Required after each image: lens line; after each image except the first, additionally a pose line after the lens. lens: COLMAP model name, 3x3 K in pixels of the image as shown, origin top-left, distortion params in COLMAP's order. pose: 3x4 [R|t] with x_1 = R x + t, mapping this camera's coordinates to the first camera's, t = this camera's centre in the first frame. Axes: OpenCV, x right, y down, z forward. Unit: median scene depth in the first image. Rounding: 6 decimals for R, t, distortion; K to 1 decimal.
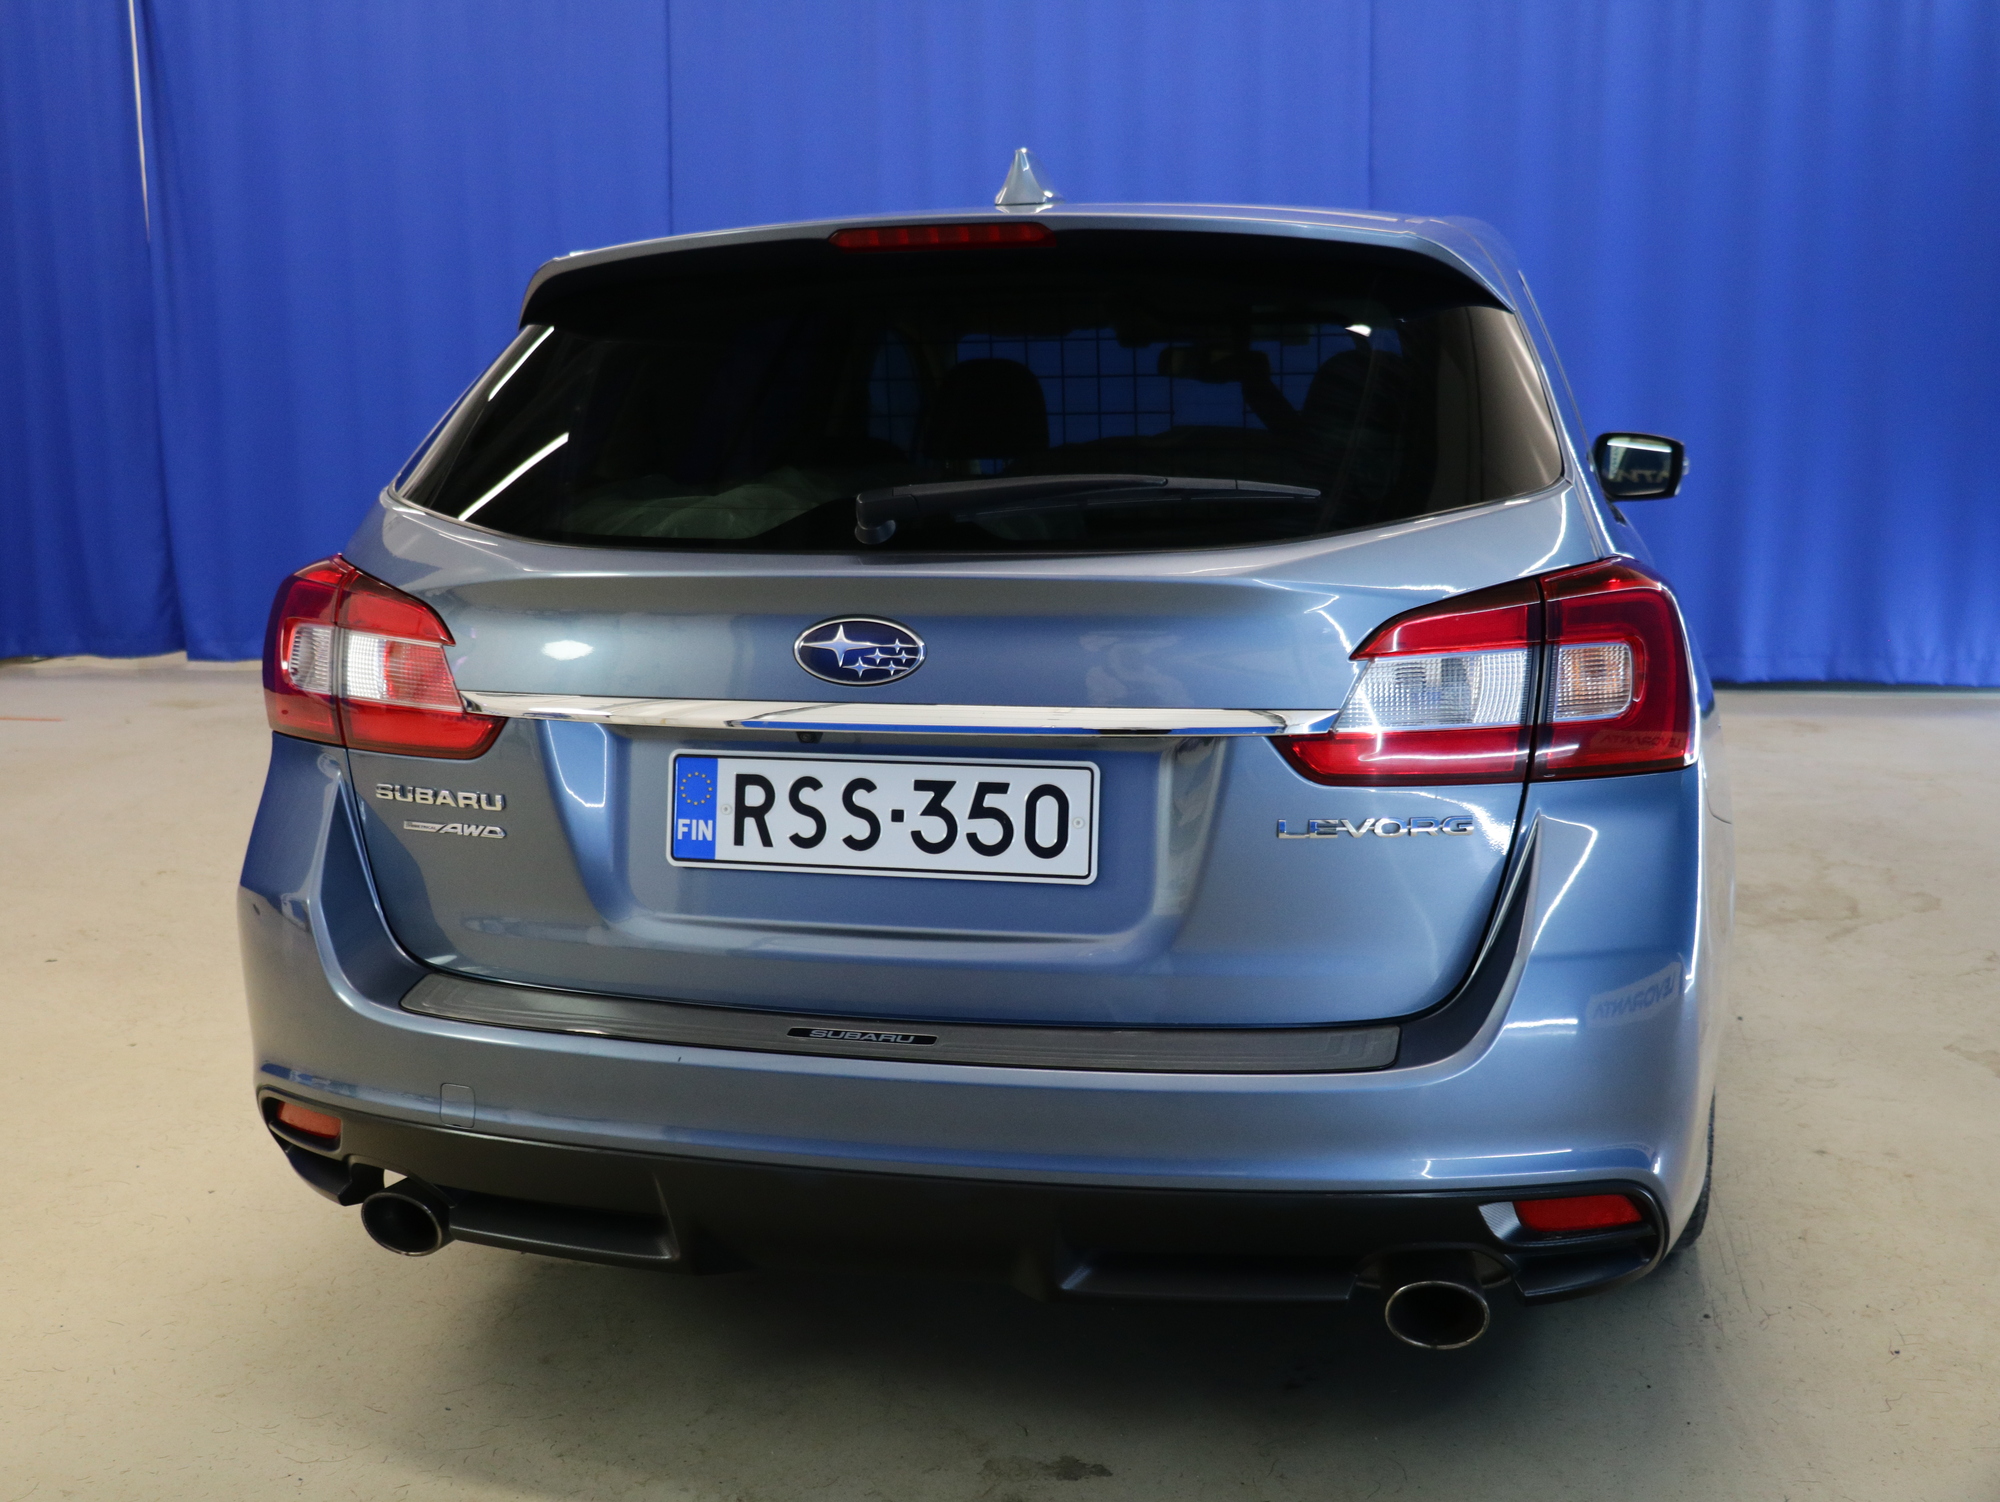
lens RADIAL K [[2066.9, 0, 1000.0], [0, 2066.9, 751.0], [0, 0, 1]] dist [-0.012257, -0.012448]
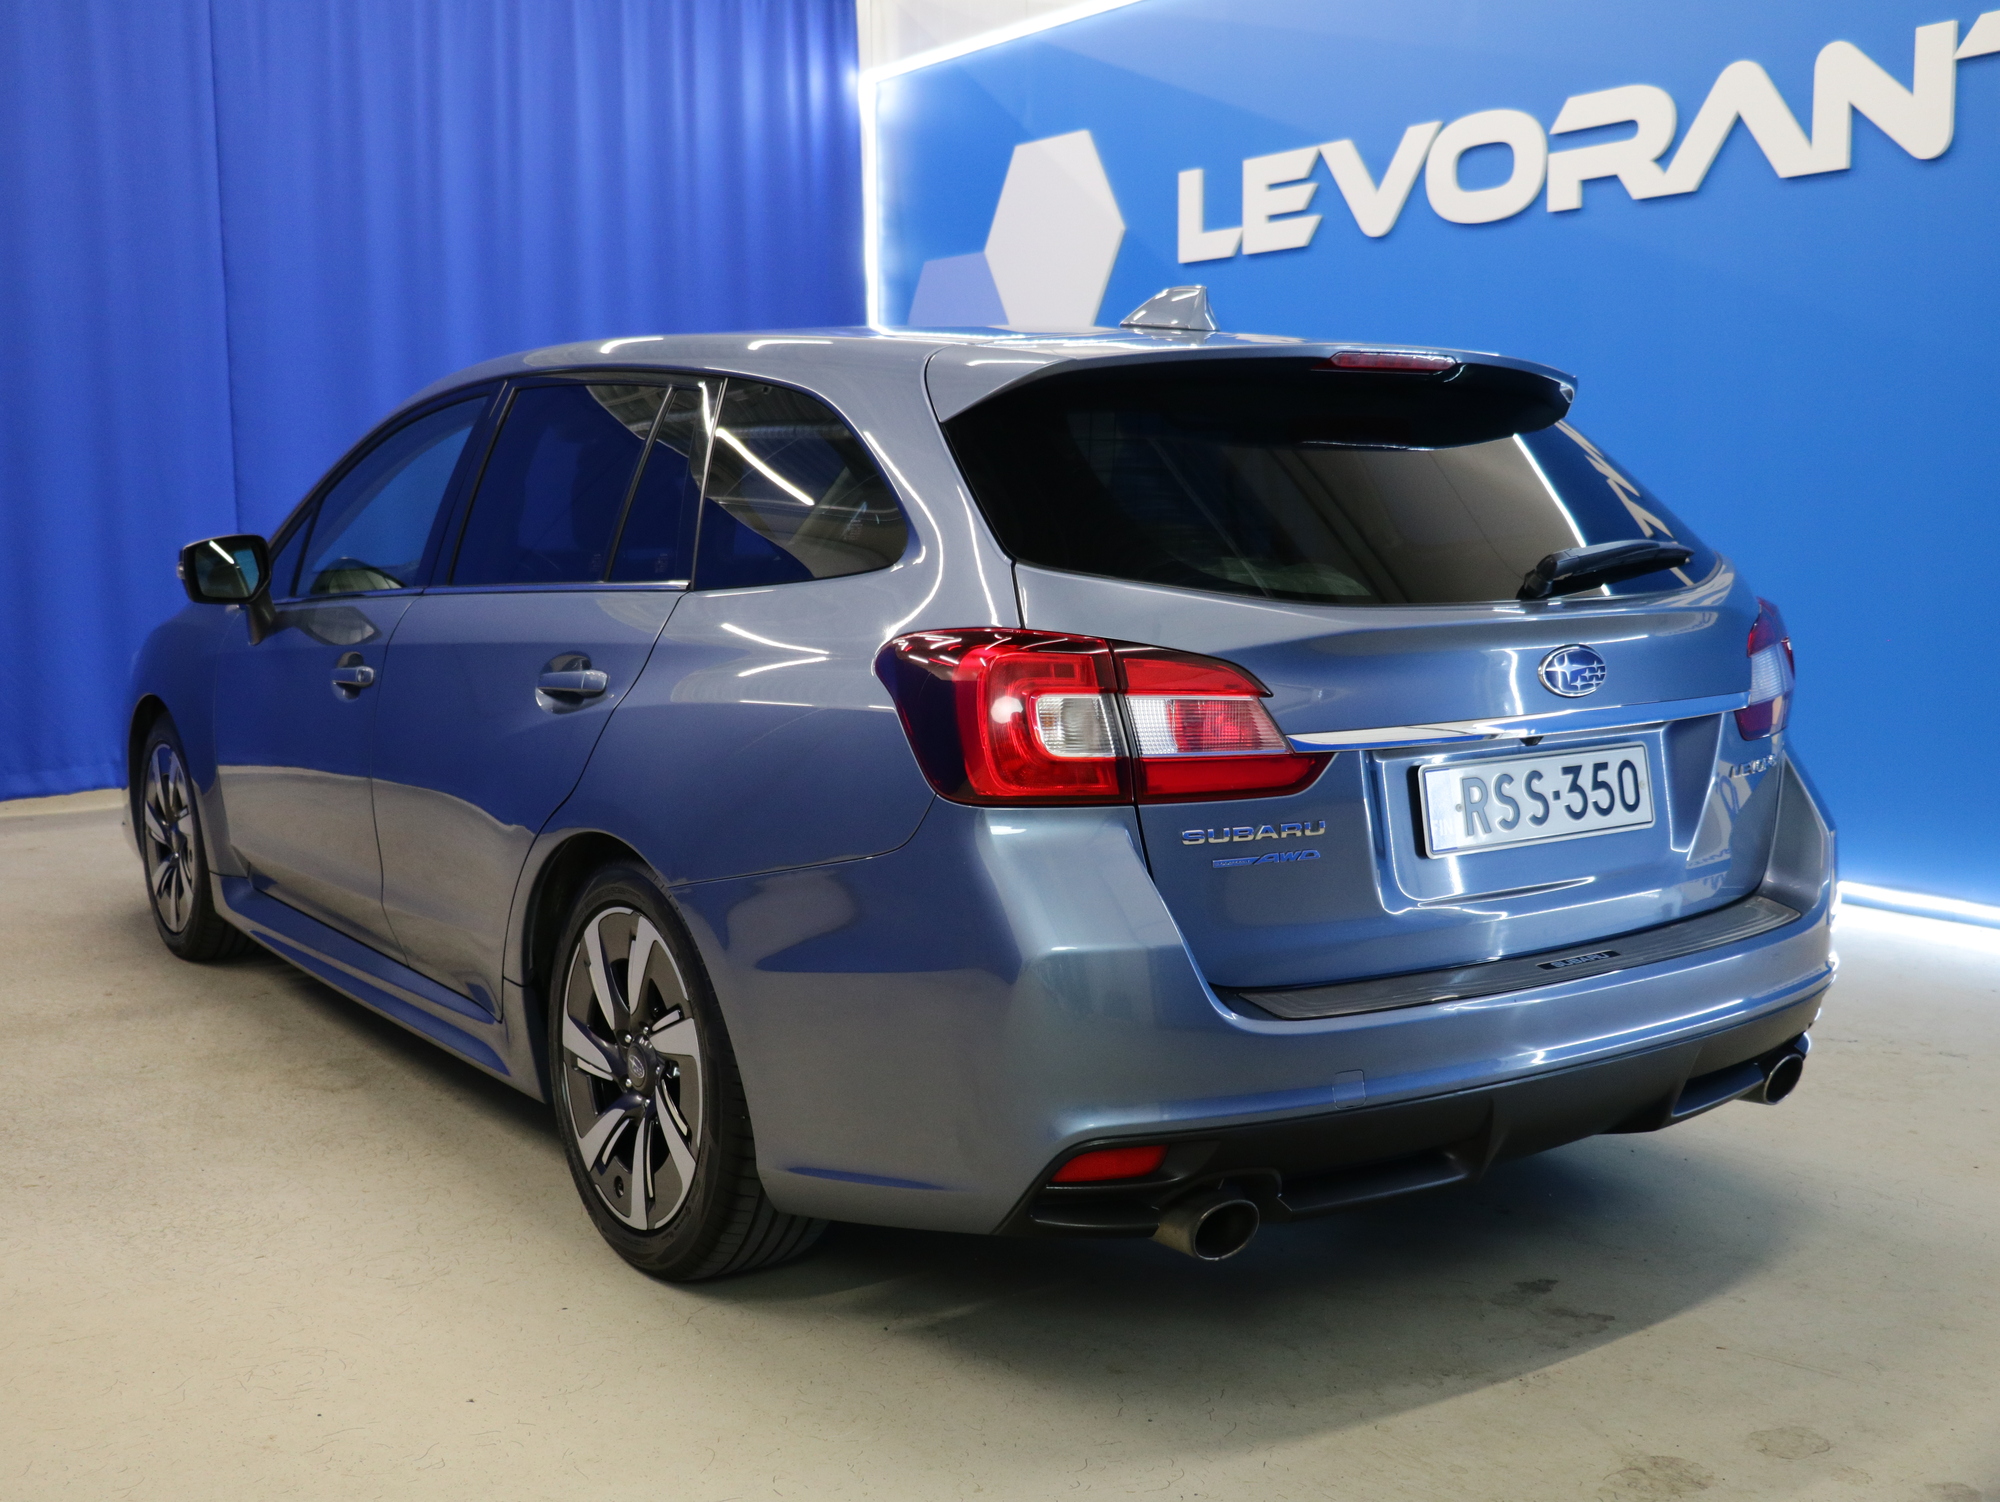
lens RADIAL K [[2103.4, 0, 1004.5], [0, 2103.4, 724.8], [0, 0, 1]] dist [-0.012412, -0.000617]
pose [[0.676186, -0.077096, 0.732686, -1.286364], [0.118683, 0.992919, -0.005052, -0.049586], [-0.727109, 0.090373, 0.680548, 0.329425]]
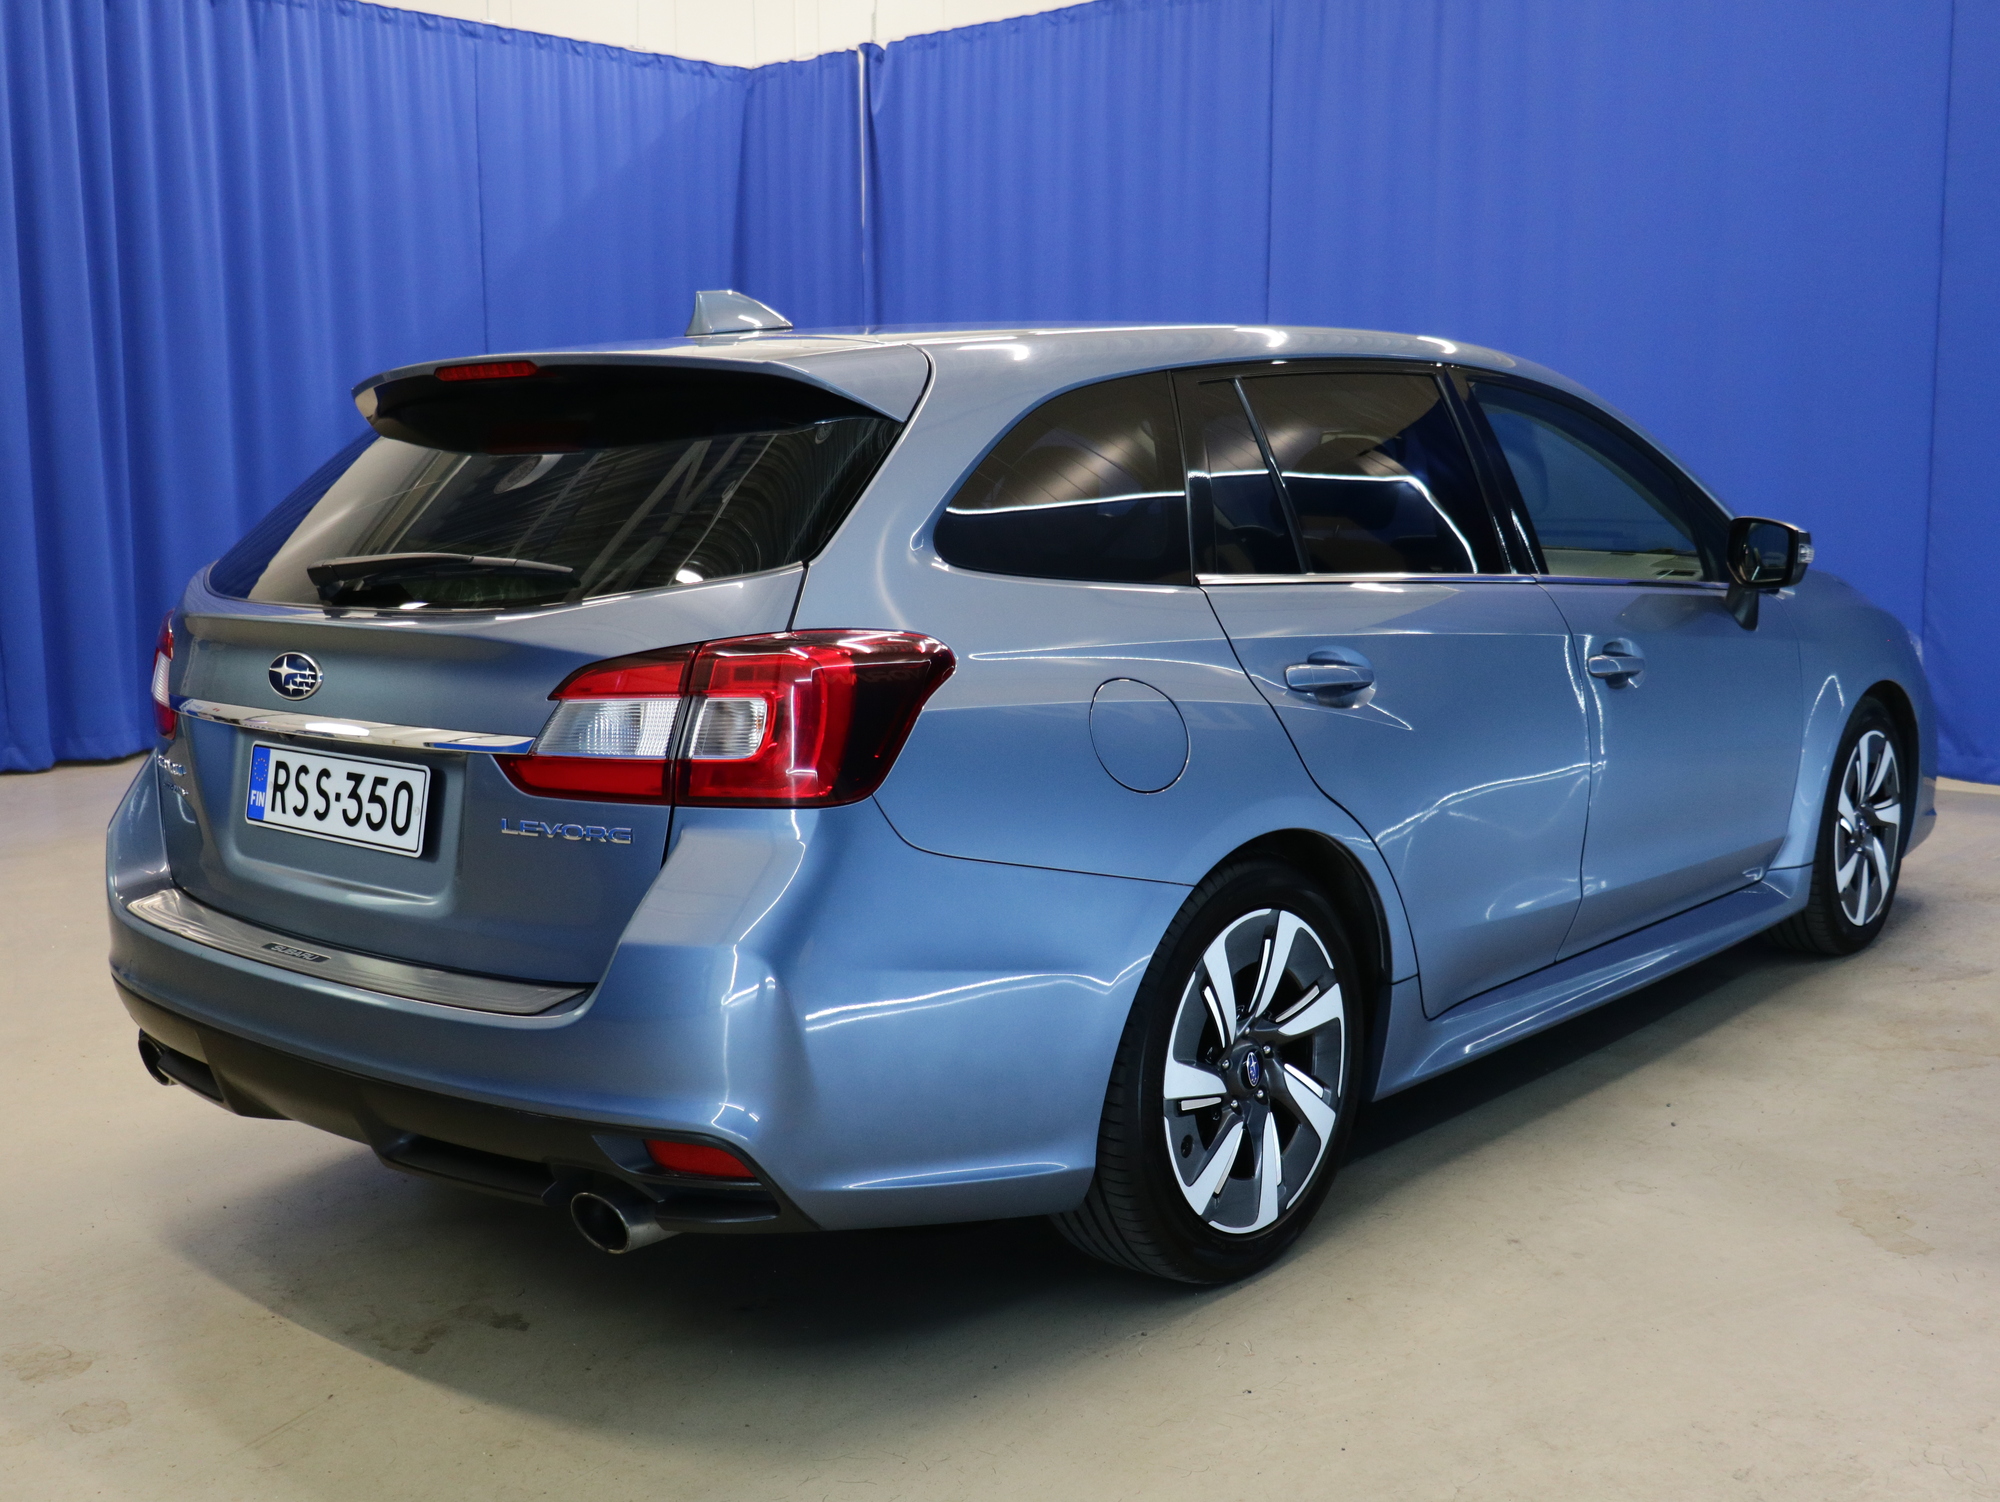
lens RADIAL K [[2066.9, 0, 1000.0], [0, 2066.9, 751.0], [0, 0, 1]] dist [-0.012257, -0.012448]
pose [[0.881819, 0.063185, -0.467337, 0.980728], [-0.076875, 0.996988, -0.010262, -0.019197], [0.465281, 0.044976, 0.884020, -0.011969]]
